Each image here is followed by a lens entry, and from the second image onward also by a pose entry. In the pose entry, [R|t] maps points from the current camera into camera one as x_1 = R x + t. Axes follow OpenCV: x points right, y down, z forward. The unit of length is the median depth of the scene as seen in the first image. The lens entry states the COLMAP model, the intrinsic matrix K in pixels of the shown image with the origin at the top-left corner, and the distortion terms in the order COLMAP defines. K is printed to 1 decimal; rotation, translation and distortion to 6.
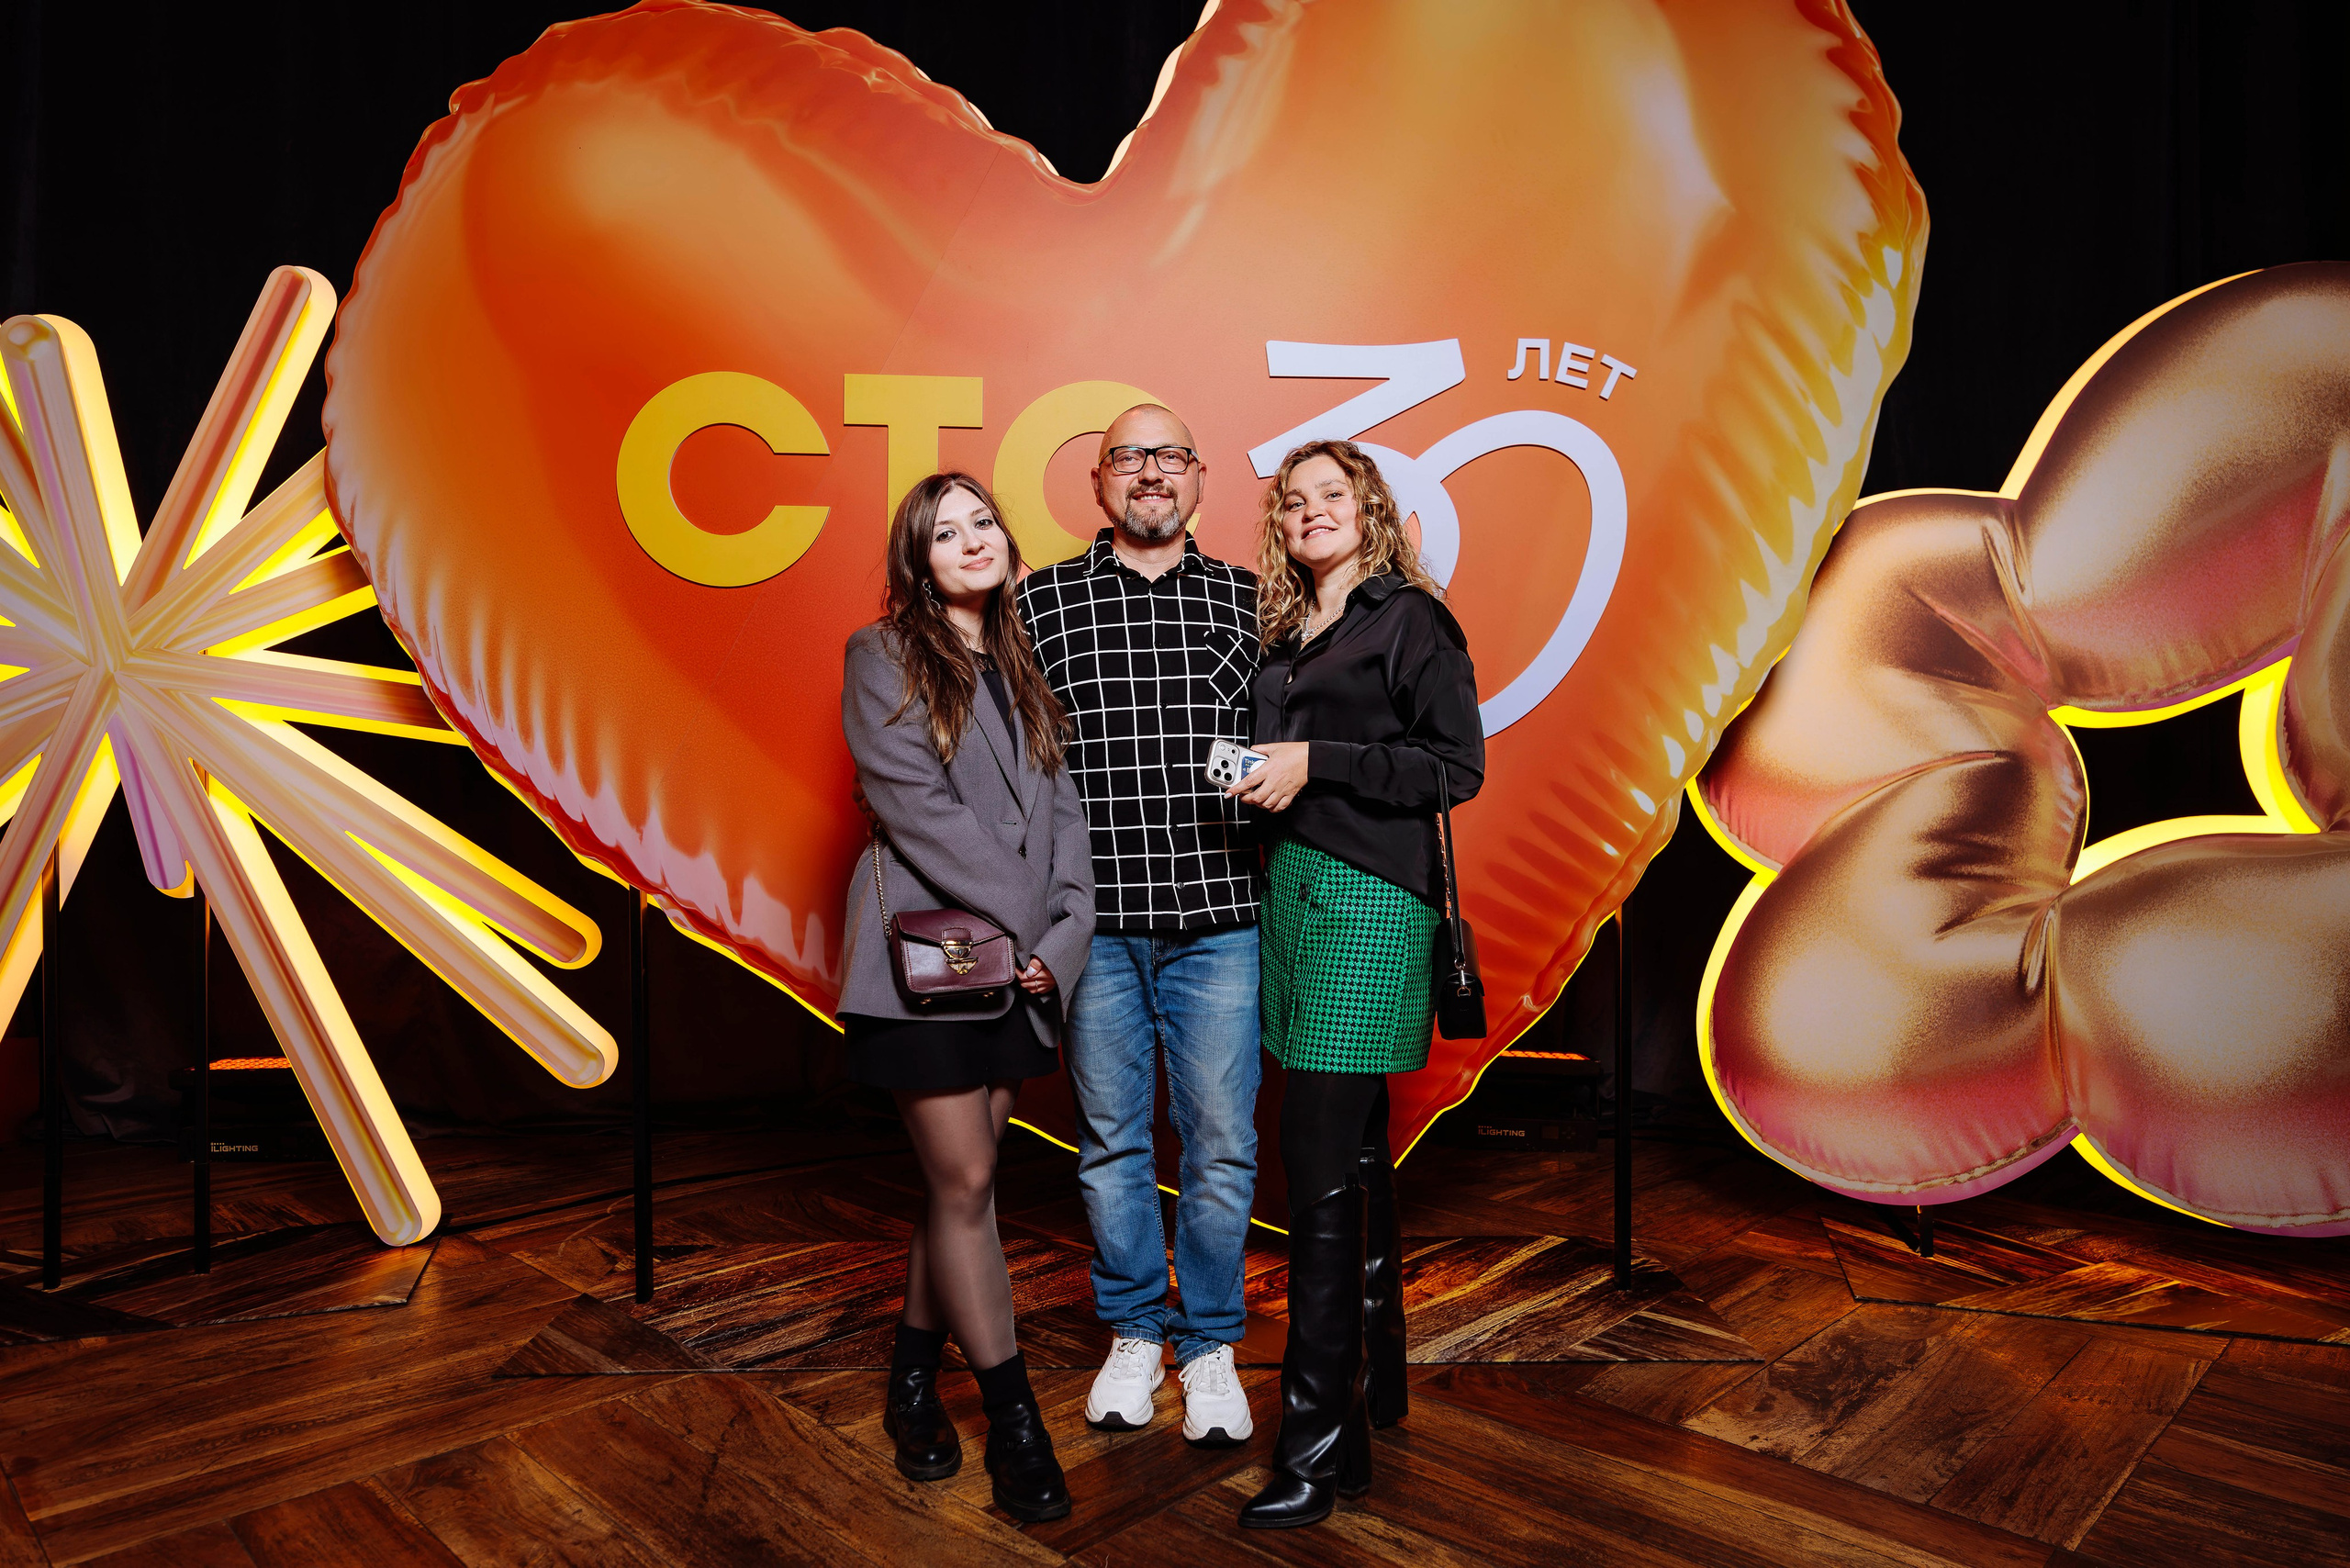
lens RADIAL K [[1474.0, 0, 1192.0], [0, 1474.0, 817.6], [0, 0, 1]] dist [-0.014146, 0.008456]
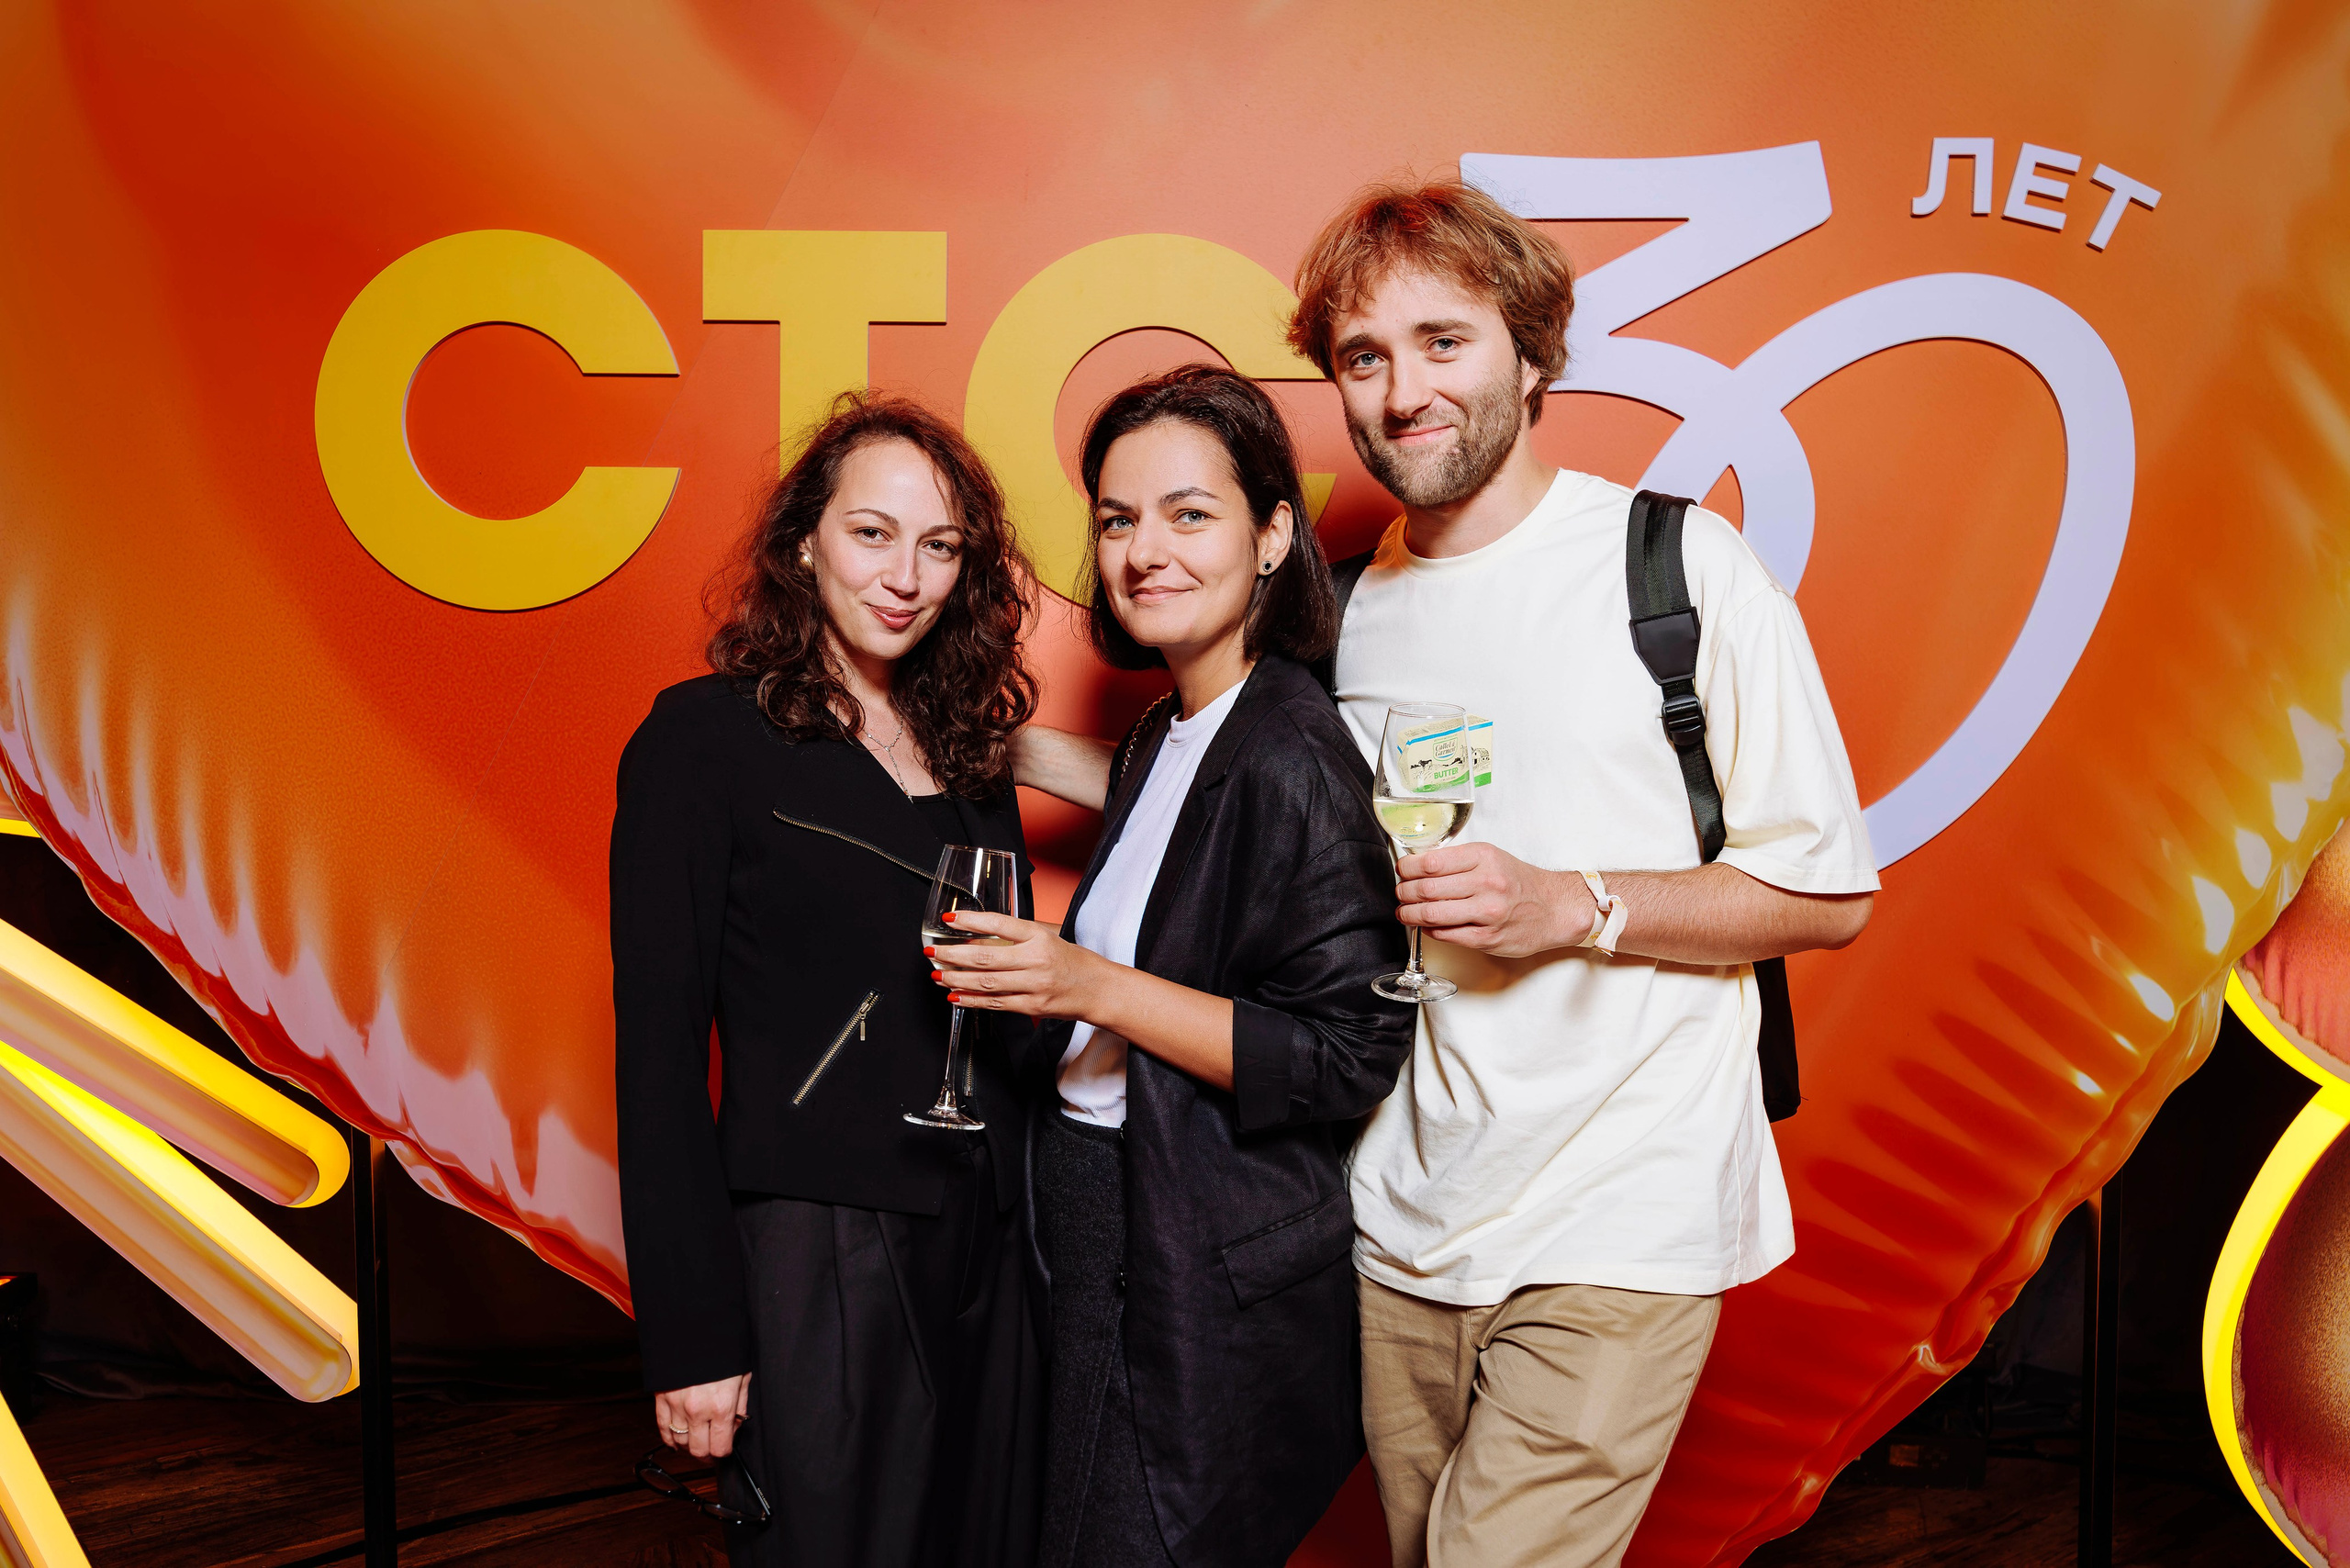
lens RADIAL K [[1977.0, 0, 1141.7], [0, 1977.0, 849.4], [0, 0, 1]] dist [-0.005532, 0.002364]
pose [[0.996330, 0.007328, -0.085276, -0.002988], [-0.004230, 0.999326, 0.036456, -0.090923], [0.085486, -0.035961, 0.995690, 0.247508]]
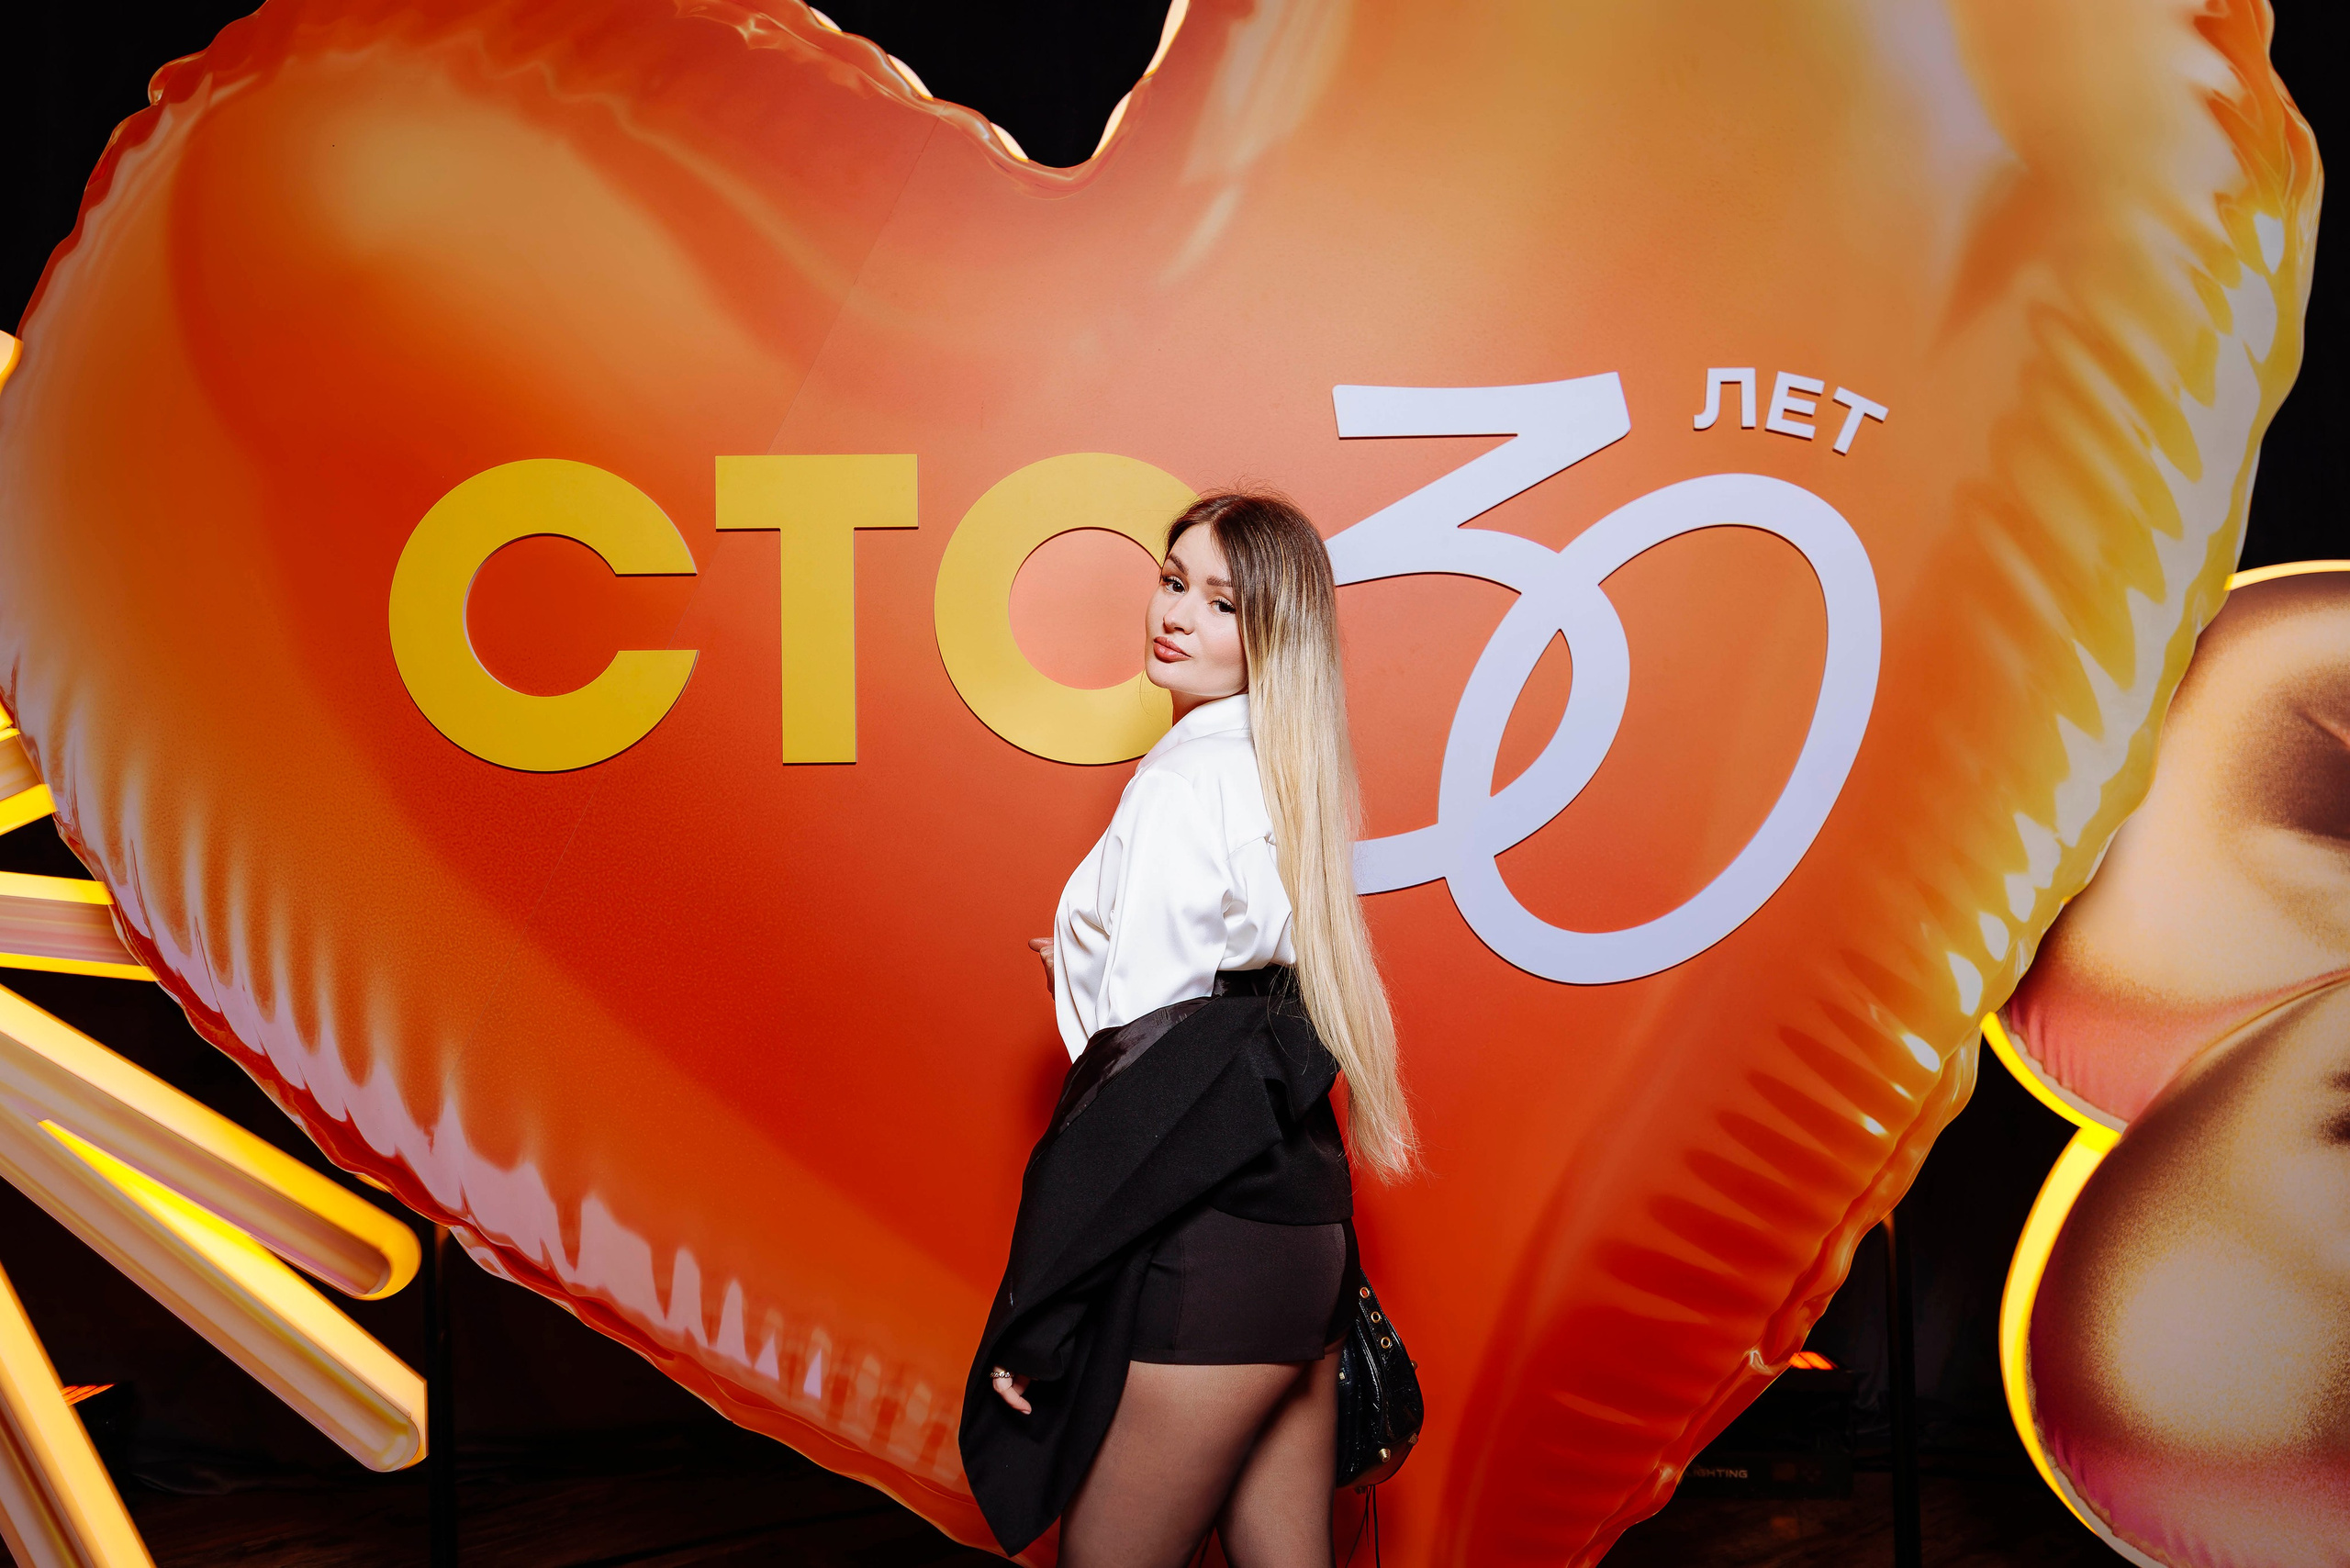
lens RADIAL K [[1783.4, 0, 1238.0], [0, 1783.4, 859.9], [0, 0, 1]] dist [-0.009489, 0.004537]
pose [[0.998940, -0.025660, -0.038205, 0.032139], [0.024224, 0.999000, -0.037580, -0.075377], [0.039131, 0.036615, 0.998563, 0.185250]]
